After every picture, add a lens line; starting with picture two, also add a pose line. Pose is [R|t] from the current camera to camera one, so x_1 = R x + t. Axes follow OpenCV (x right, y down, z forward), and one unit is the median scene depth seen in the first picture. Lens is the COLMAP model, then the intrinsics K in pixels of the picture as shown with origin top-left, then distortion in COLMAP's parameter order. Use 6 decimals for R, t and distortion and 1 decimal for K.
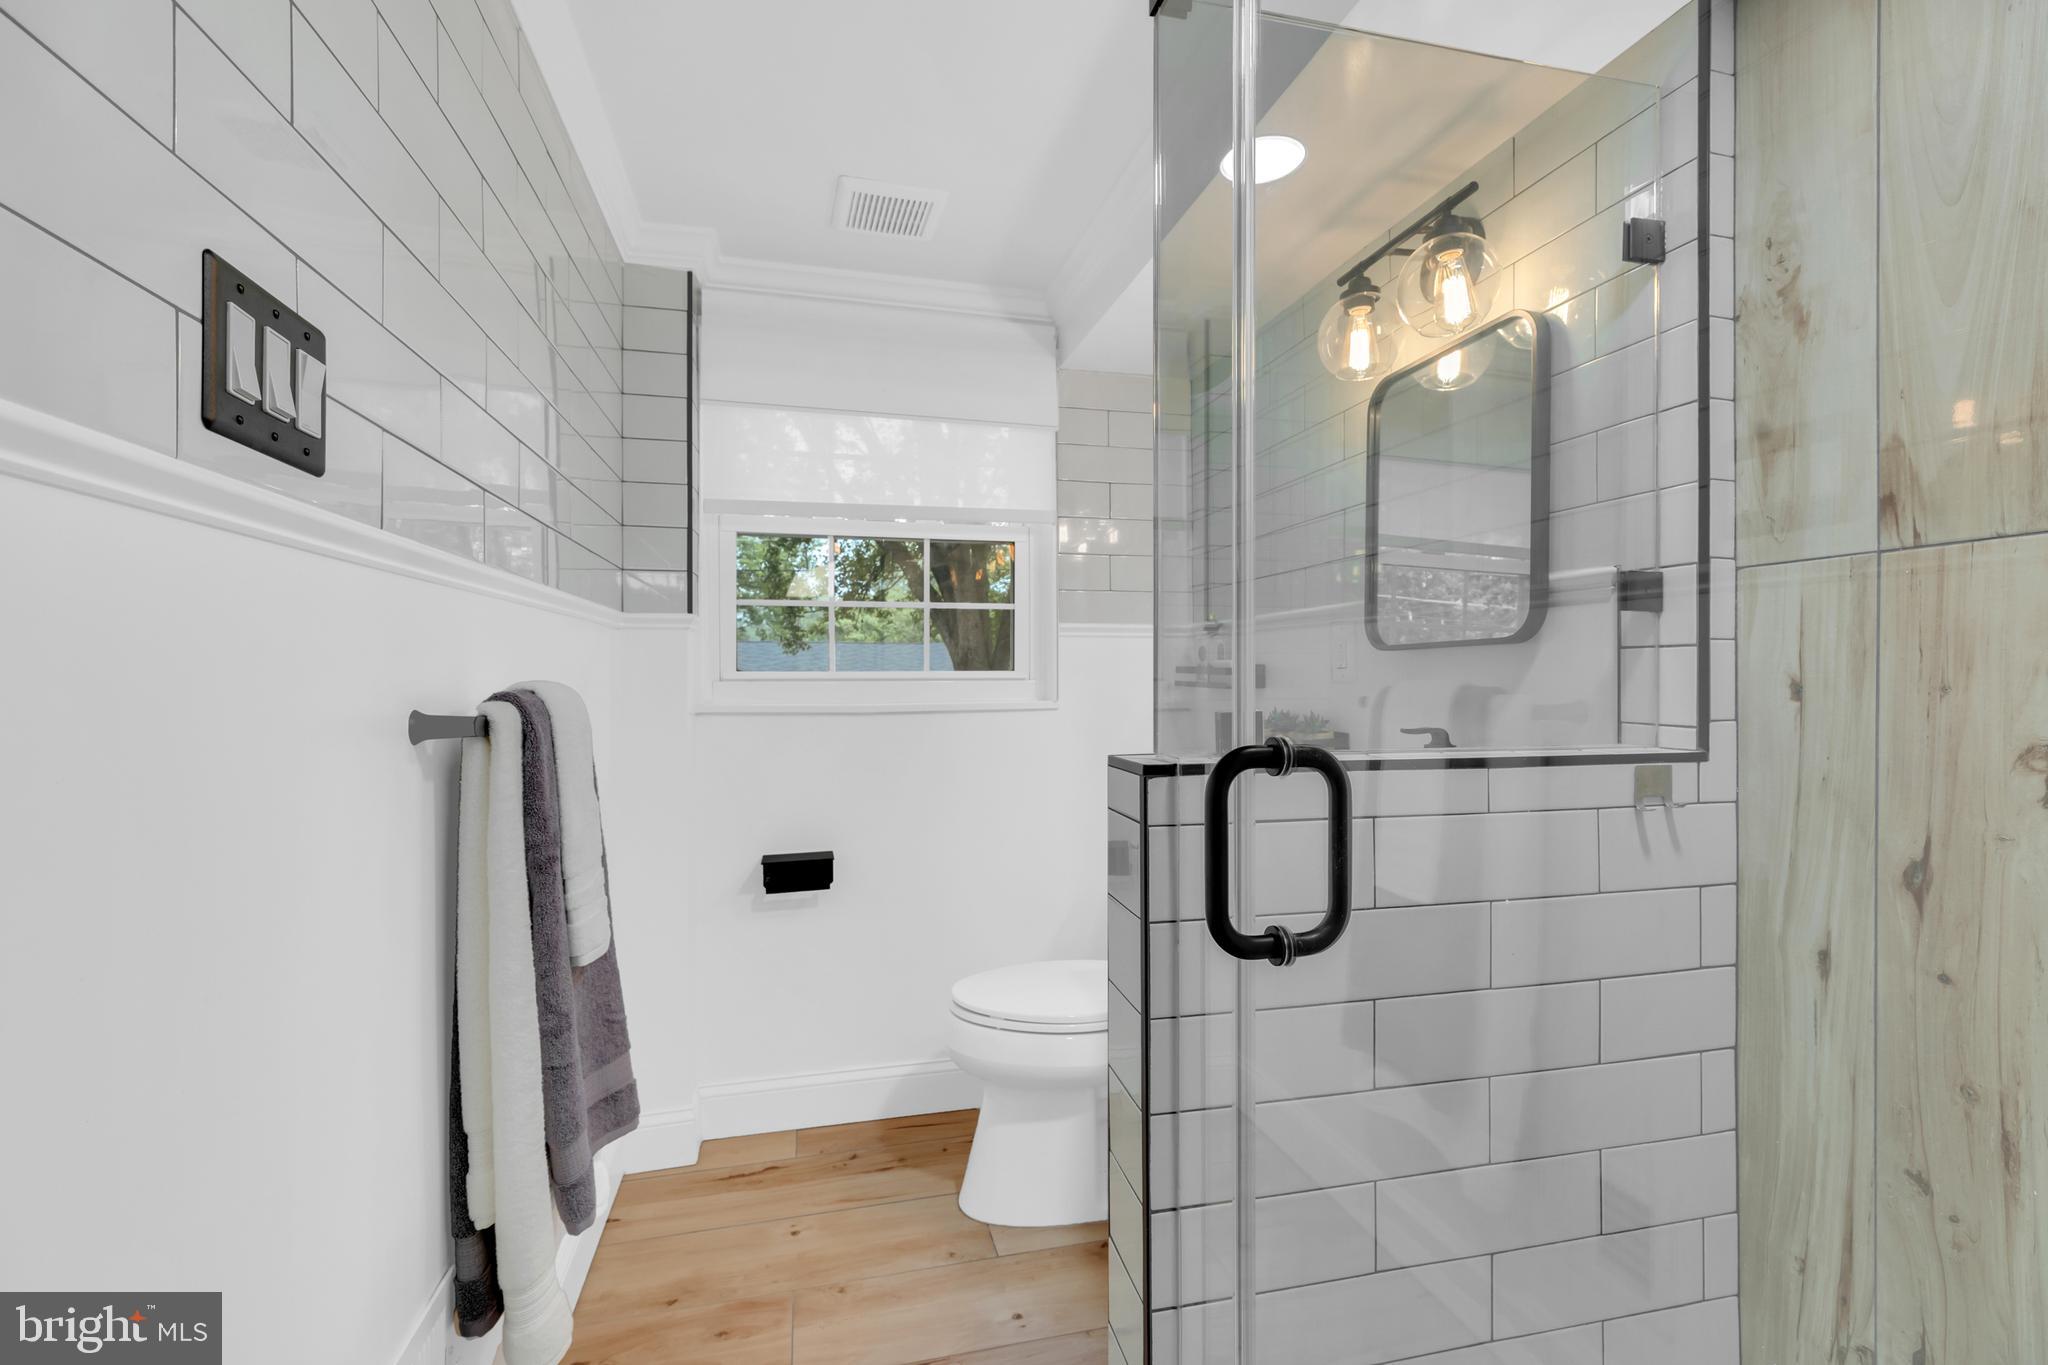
lens RADIAL K [[920.1, 0, 1002.6], [0, 920.1, 676.9], [0, 0, 1]] dist [-0.000892, -0.000275]
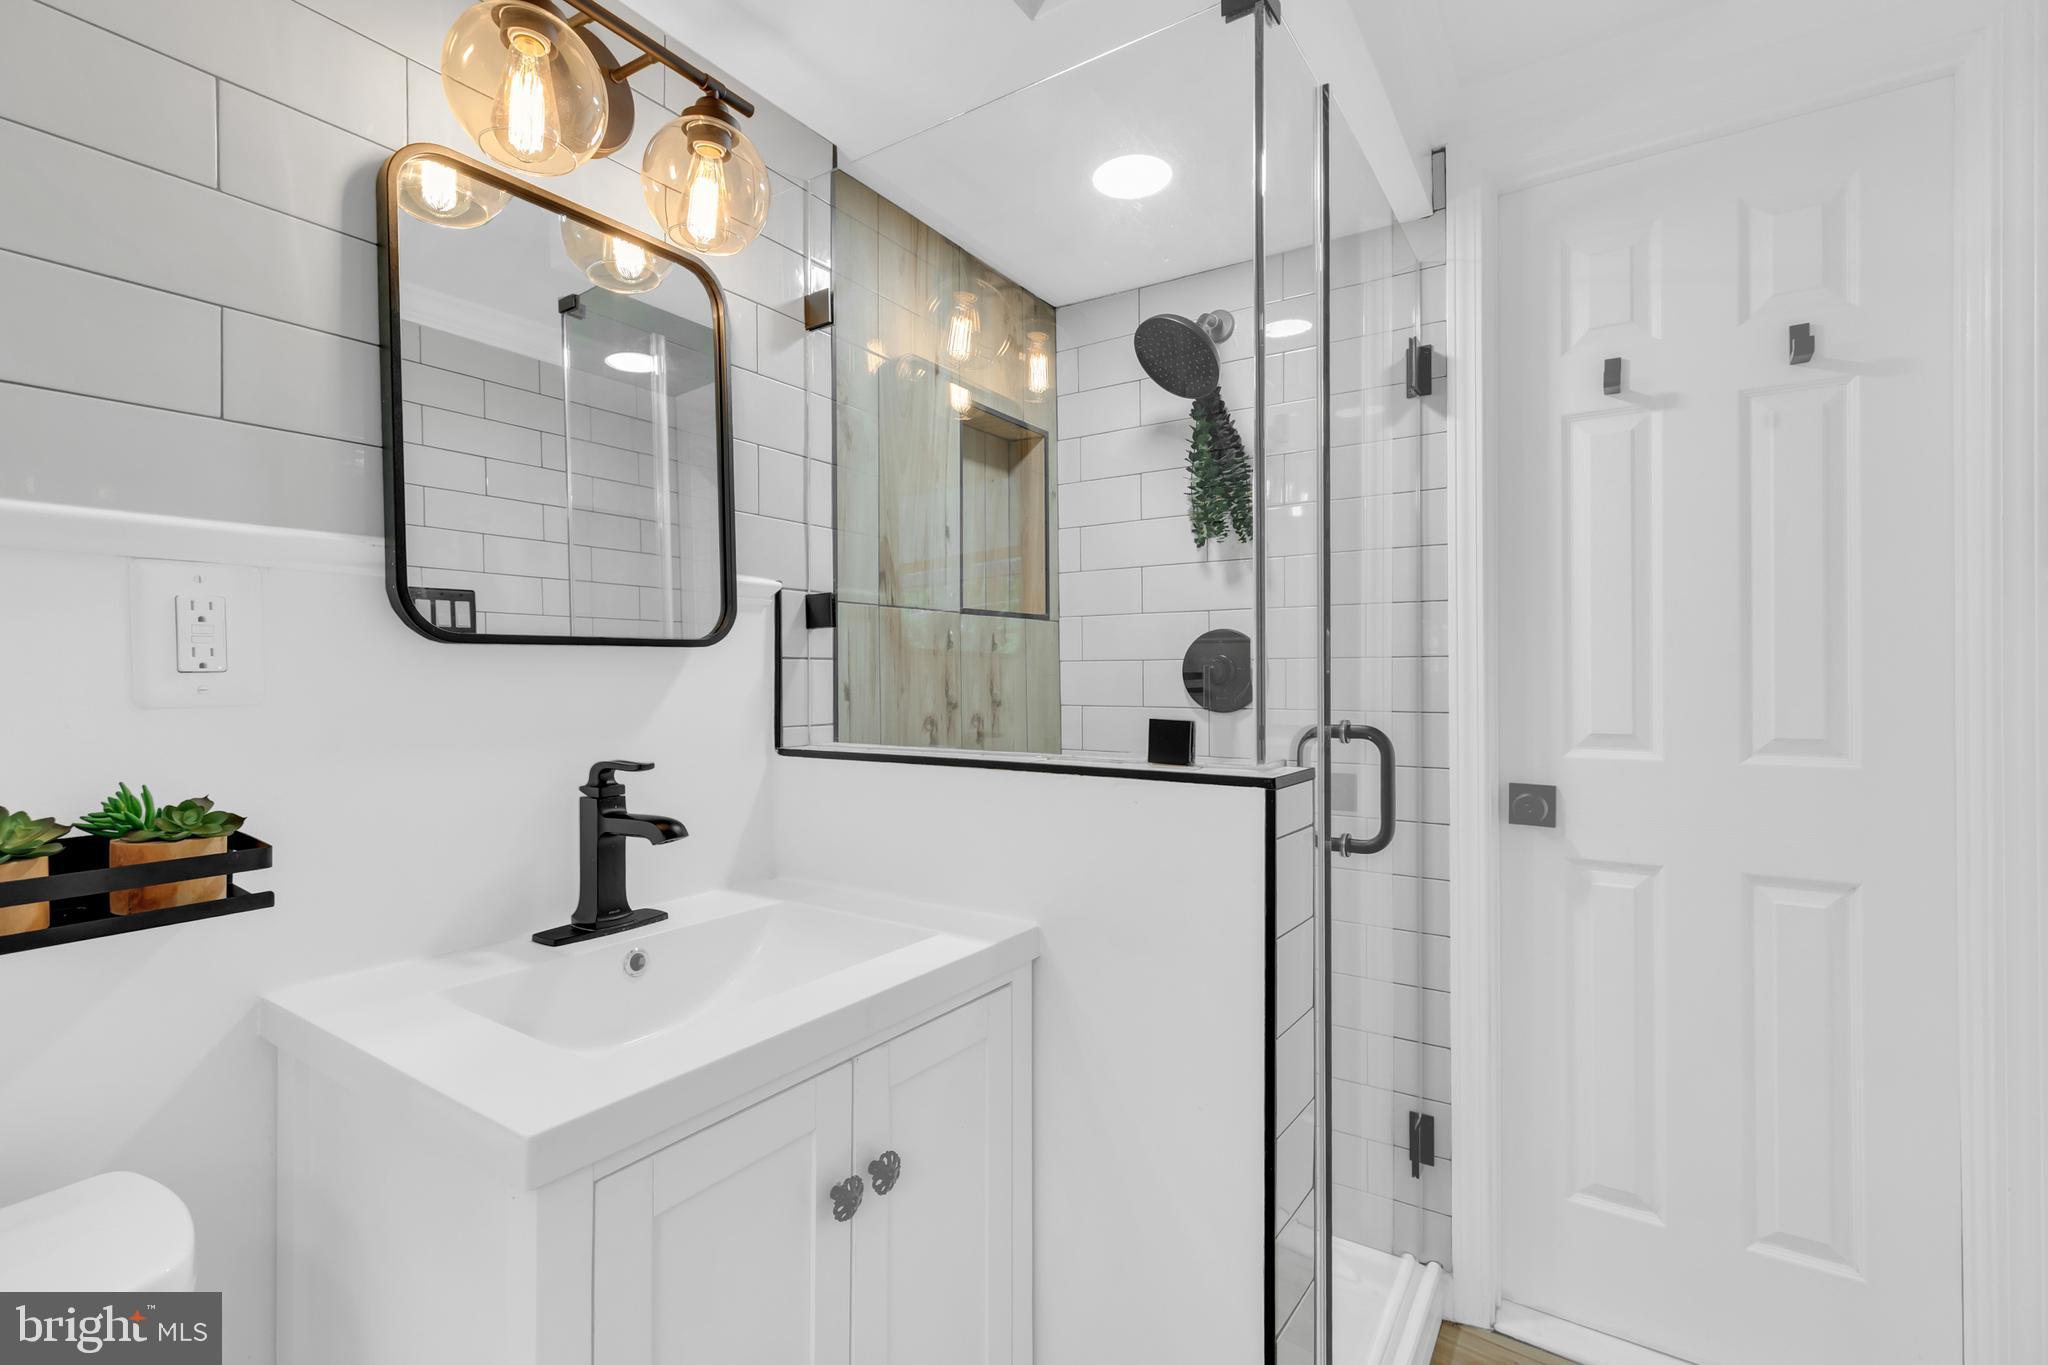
lens RADIAL K [[920.1, 0, 1002.6], [0, 920.1, 676.9], [0, 0, 1]] dist [-0.000892, -0.000275]
pose [[-0.681453, -0.002105, 0.731859, -0.380677], [0.008921, 0.999898, 0.011183, -0.028322], [-0.731807, 0.014150, -0.681365, 2.003541]]
